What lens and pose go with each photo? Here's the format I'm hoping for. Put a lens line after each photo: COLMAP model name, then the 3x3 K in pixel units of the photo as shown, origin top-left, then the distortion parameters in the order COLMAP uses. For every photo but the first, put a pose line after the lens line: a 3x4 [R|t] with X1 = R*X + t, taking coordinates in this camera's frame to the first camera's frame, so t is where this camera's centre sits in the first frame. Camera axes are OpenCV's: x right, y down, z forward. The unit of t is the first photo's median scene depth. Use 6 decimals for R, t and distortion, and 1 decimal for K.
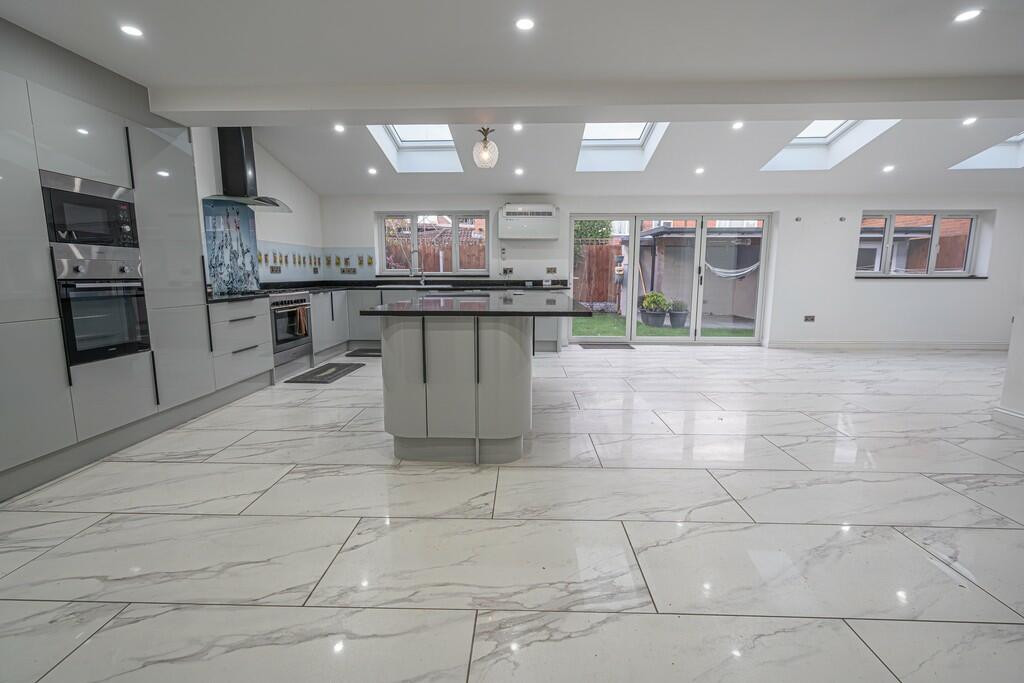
lens RADIAL K [[471.3, 0, 511.6], [0, 471.3, 345.5], [0, 0, 1]] dist [0.004222, 0.000593]
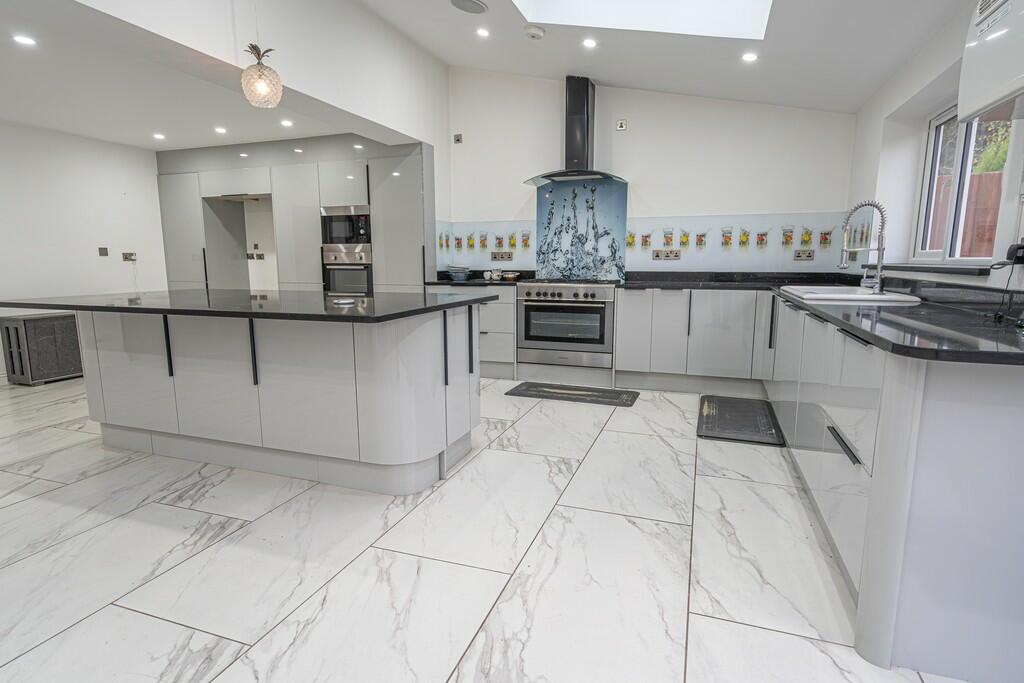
lens RADIAL K [[516.2, 0, 513.6], [0, 516.2, 339.7], [0, 0, 1]] dist [-0.048172, -0.000184]
pose [[-0.324819, 0.138280, -0.935613, 0.403548], [-0.143497, 0.970596, 0.193269, -0.179596], [0.934827, 0.197035, -0.295425, 1.222393]]
